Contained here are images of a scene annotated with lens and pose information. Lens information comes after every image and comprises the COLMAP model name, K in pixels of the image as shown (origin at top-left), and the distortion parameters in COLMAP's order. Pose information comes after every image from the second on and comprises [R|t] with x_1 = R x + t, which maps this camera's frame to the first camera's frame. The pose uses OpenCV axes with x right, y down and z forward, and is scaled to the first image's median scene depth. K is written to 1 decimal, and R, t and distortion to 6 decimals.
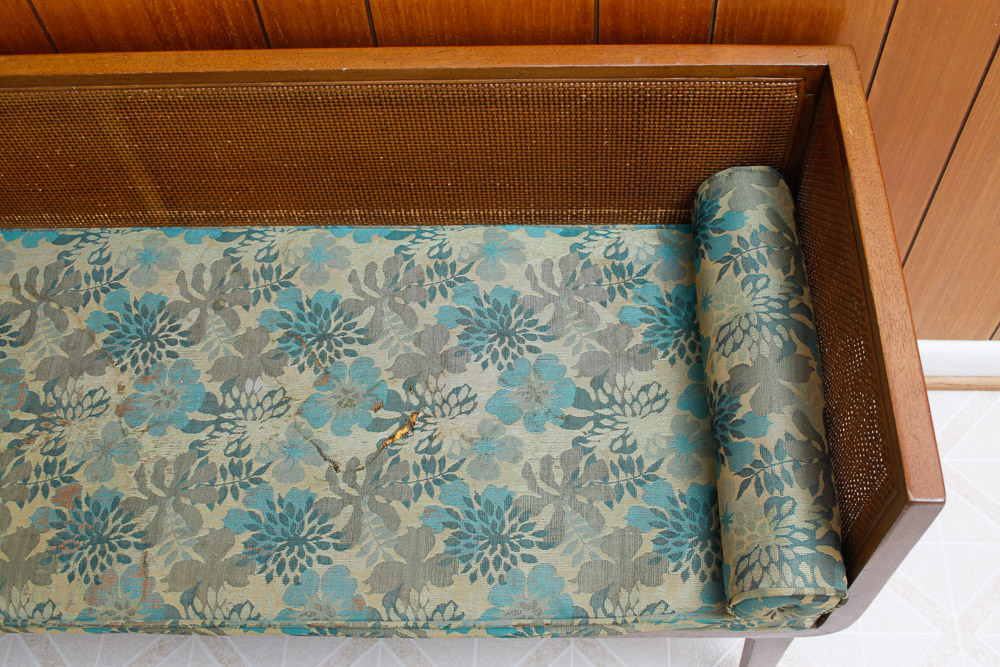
lens RADIAL K [[1087.8, 0, 519.8], [0, 1087.8, 337.4], [0, 0, 1]] dist [-0.071887, 0.000000]
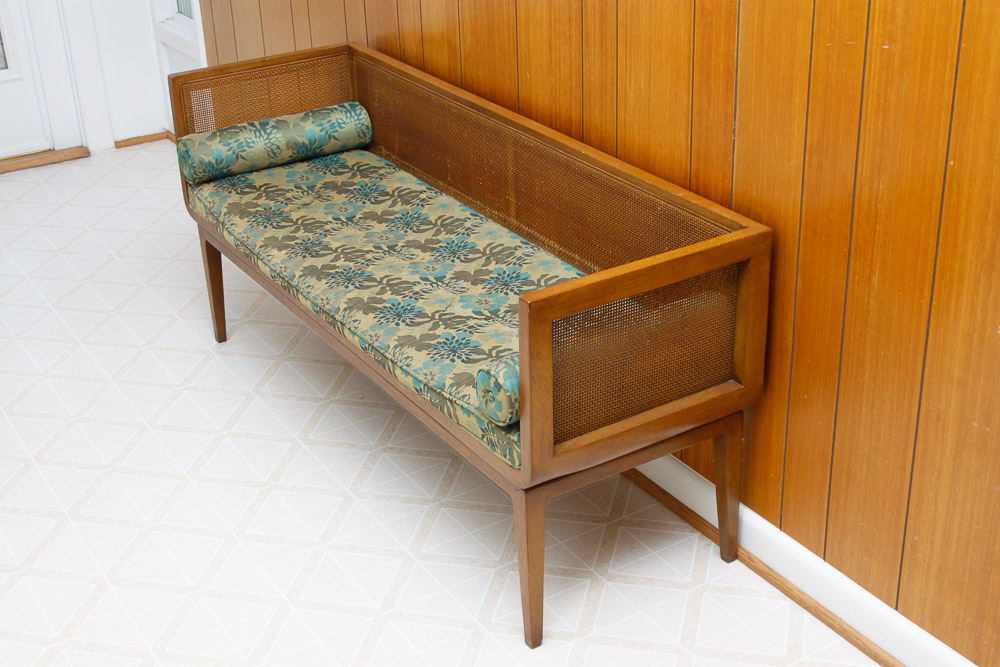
lens RADIAL K [[1404.4, 0, 504.7], [0, 1404.4, 328.3], [0, 0, 1]] dist [0.007691, 0.000000]
pose [[0.557695, 0.388105, -0.733724, 1.631259], [-0.700242, 0.694618, -0.164825, 0.456990], [0.445688, 0.605706, 0.659153, -0.502841]]
